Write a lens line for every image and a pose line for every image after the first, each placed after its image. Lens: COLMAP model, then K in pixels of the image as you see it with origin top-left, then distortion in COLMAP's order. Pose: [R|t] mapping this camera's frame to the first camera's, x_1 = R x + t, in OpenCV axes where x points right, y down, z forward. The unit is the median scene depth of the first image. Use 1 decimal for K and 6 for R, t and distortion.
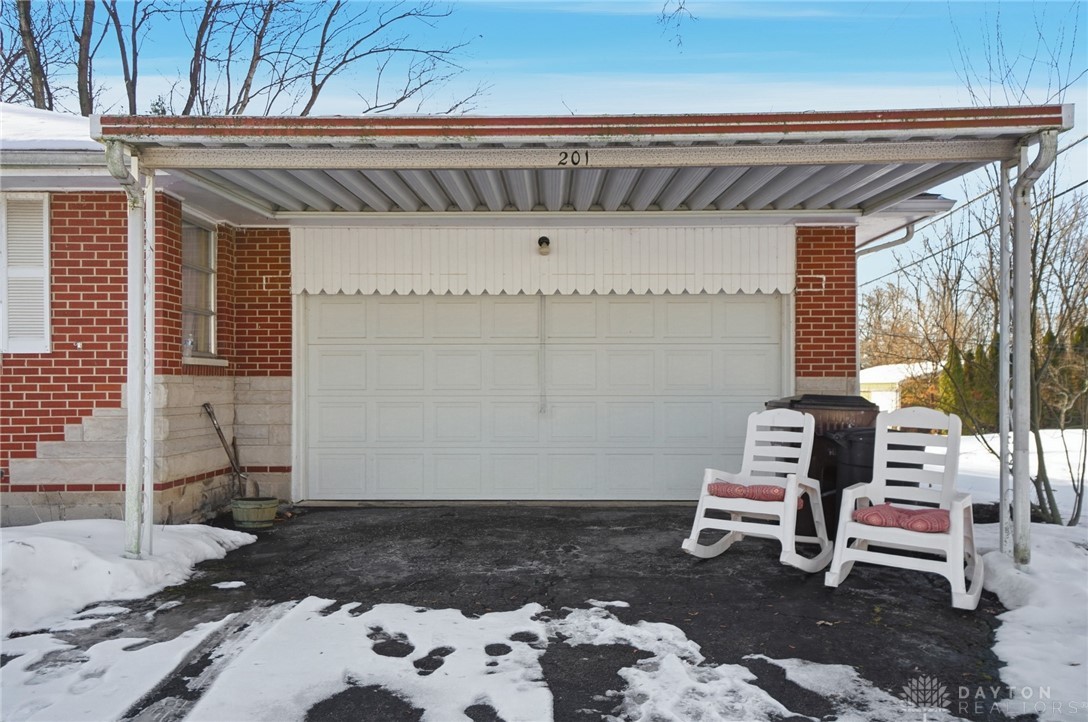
lens RADIAL K [[864.1, 0, 544.0], [0, 864.1, 361.0], [0, 0, 1]] dist [0.006013, 0.001868]
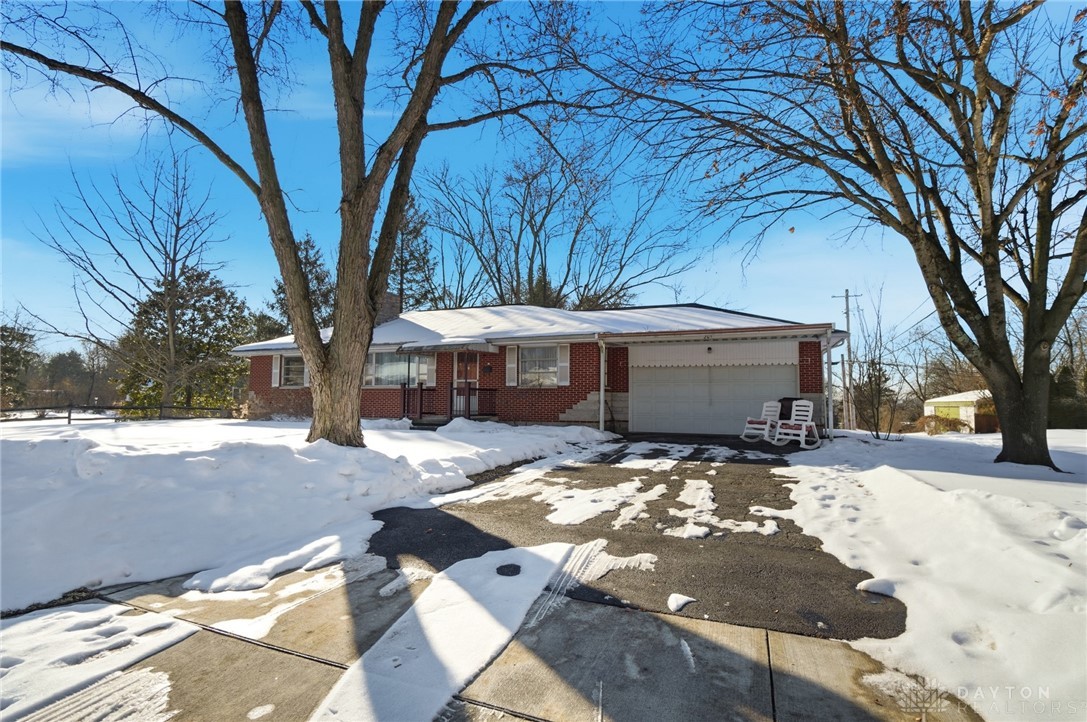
lens RADIAL K [[522.1, 0, 543.5], [0, 522.1, 361.0], [0, 0, 1]] dist [-0.002080, -0.000129]
pose [[0.928441, -0.018501, -0.371018, 0.141904], [0.000006, 0.998760, -0.049787, -0.002021], [0.371479, 0.046222, 0.927290, -0.957862]]
